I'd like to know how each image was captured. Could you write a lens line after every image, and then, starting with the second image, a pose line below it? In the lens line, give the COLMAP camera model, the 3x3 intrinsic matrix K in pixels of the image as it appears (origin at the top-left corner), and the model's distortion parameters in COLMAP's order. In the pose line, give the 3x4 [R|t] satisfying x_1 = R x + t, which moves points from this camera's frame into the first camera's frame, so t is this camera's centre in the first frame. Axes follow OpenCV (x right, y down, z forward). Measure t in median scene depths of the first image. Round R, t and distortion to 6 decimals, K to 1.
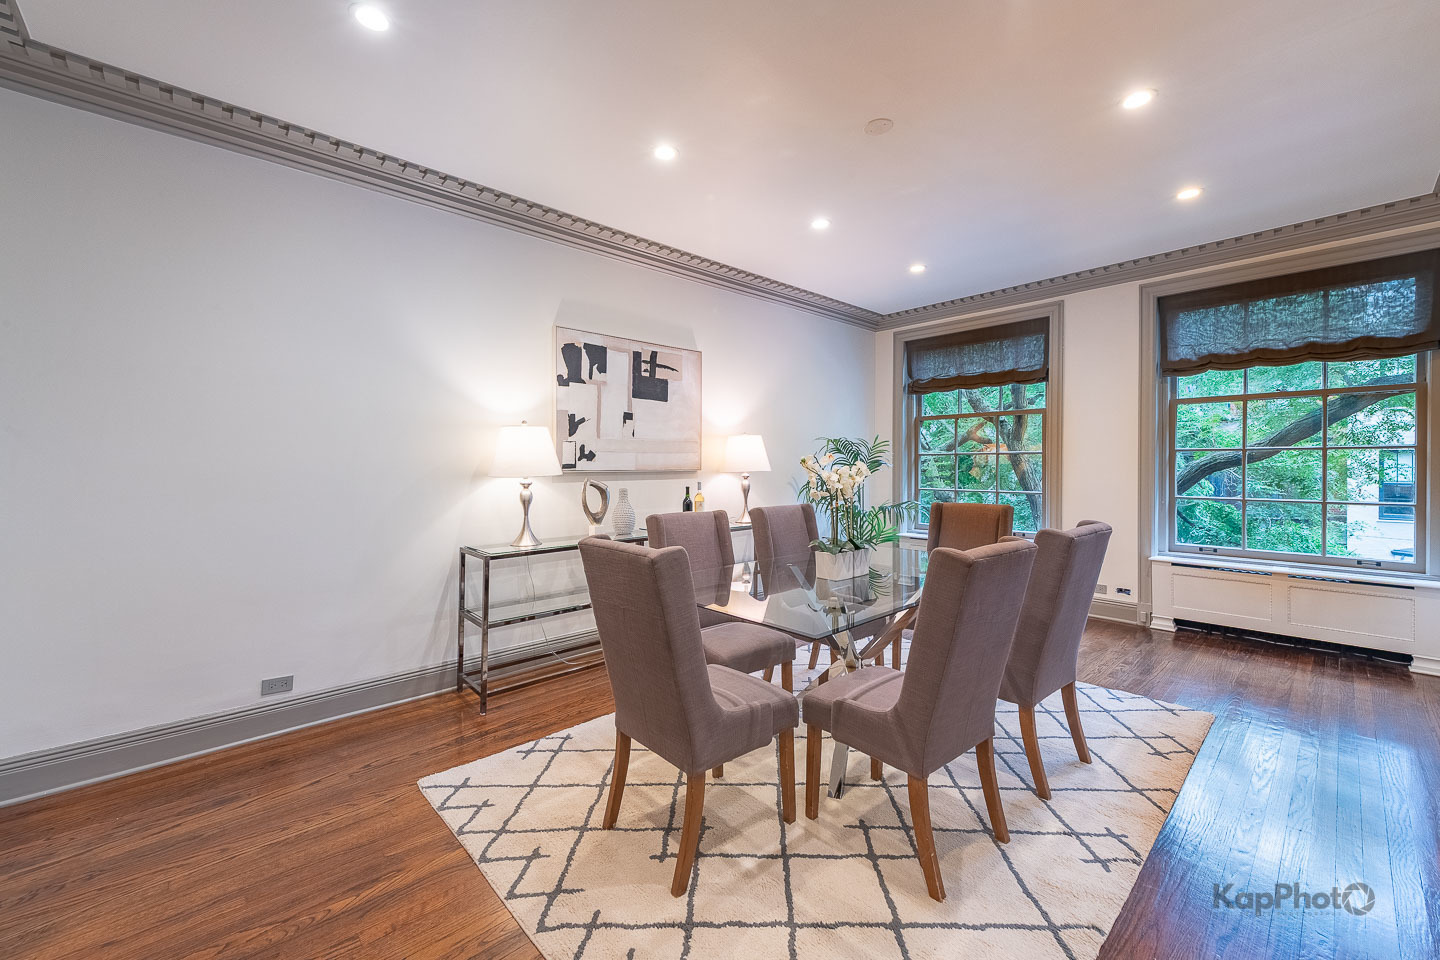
lens RADIAL K [[578.1, 0, 717.9], [0, 578.1, 471.6], [0, 0, 1]] dist [0.006768, 0.000215]
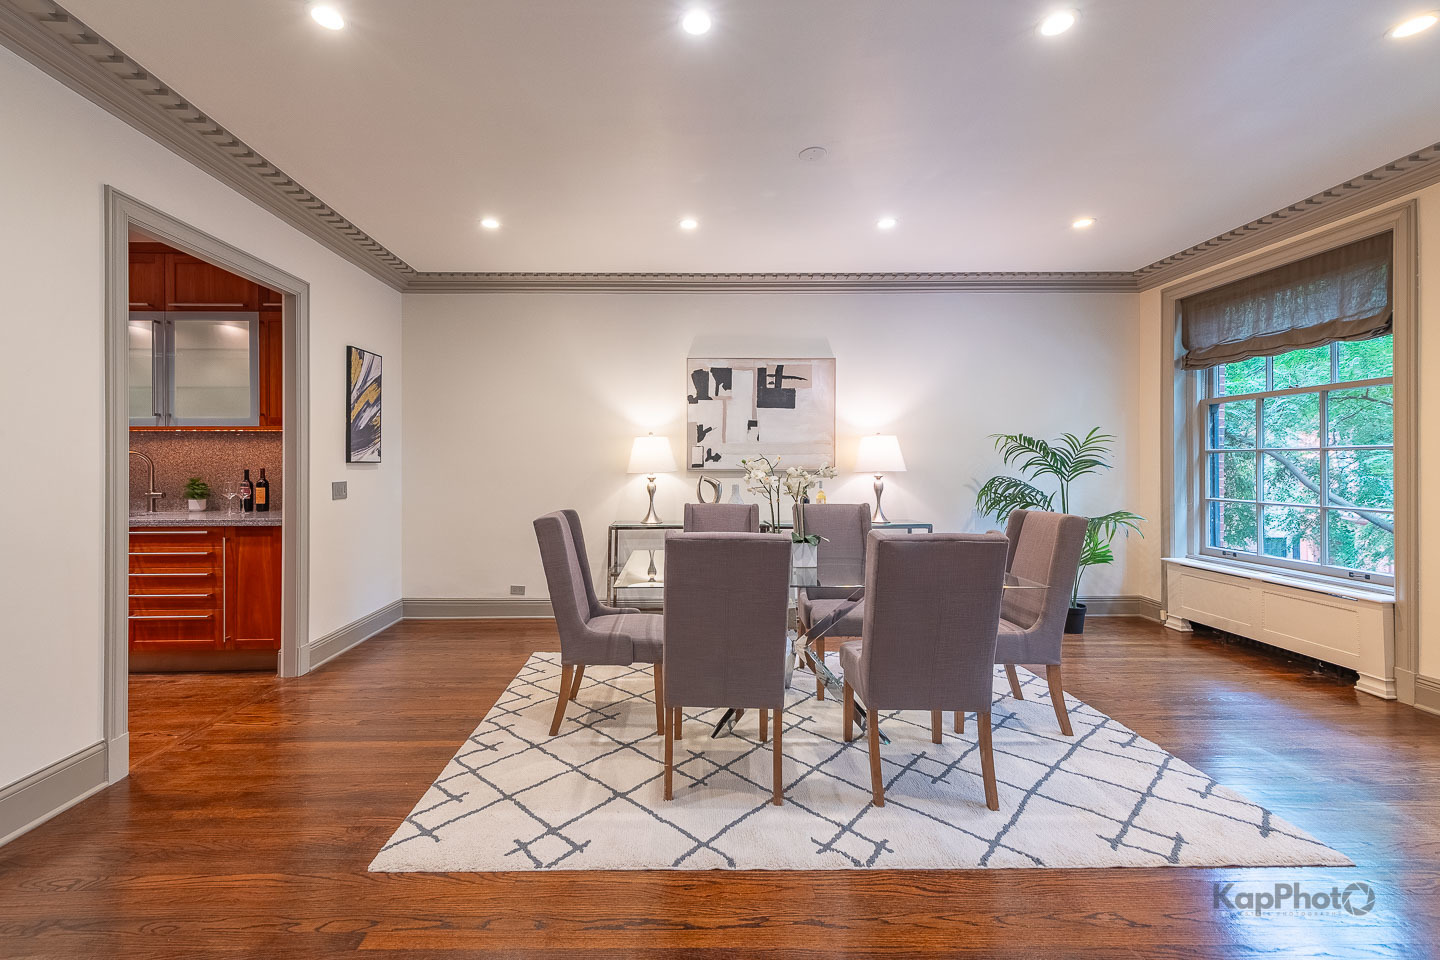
lens RADIAL K [[585.1, 0, 682.9], [0, 585.1, 464.0], [0, 0, 1]] dist [0.003474, 0.000156]
pose [[0.737585, 0.002225, -0.675250, 0.582451], [-0.009350, 0.999932, -0.006918, -0.003395], [0.675189, 0.011416, 0.737556, 0.021691]]
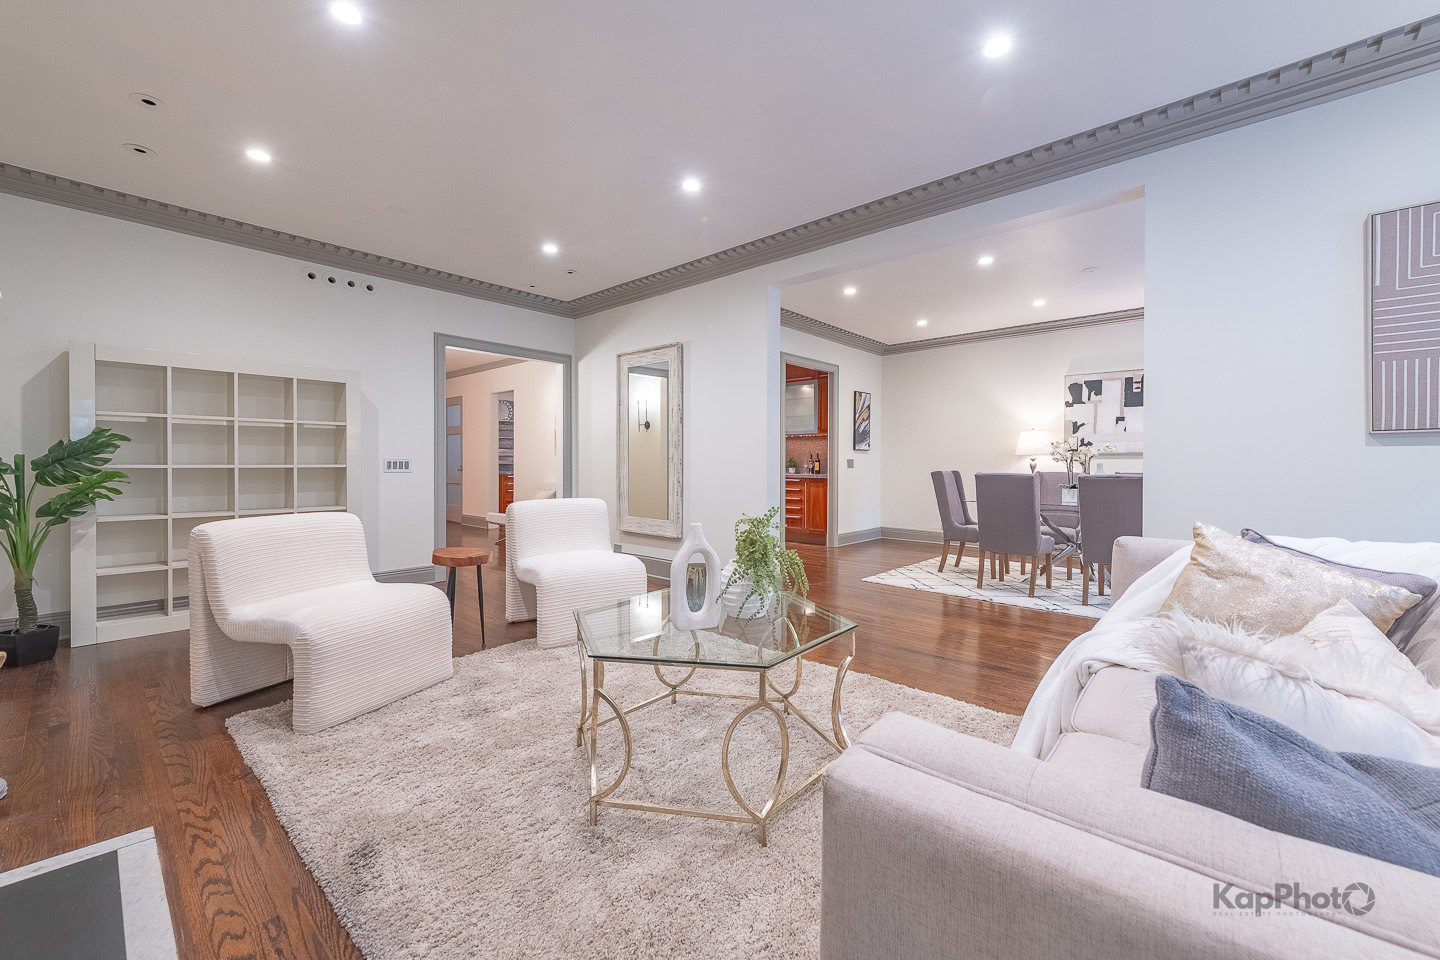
lens RADIAL K [[553.1, 0, 720.1], [0, 553.1, 465.5], [0, 0, 1]] dist [0.000734, 0.000186]
pose [[0.078075, 0.010404, -0.996893, 1.376242], [-0.013282, 0.999868, 0.009395, 0.036551], [0.996859, 0.012507, 0.078202, -0.245256]]
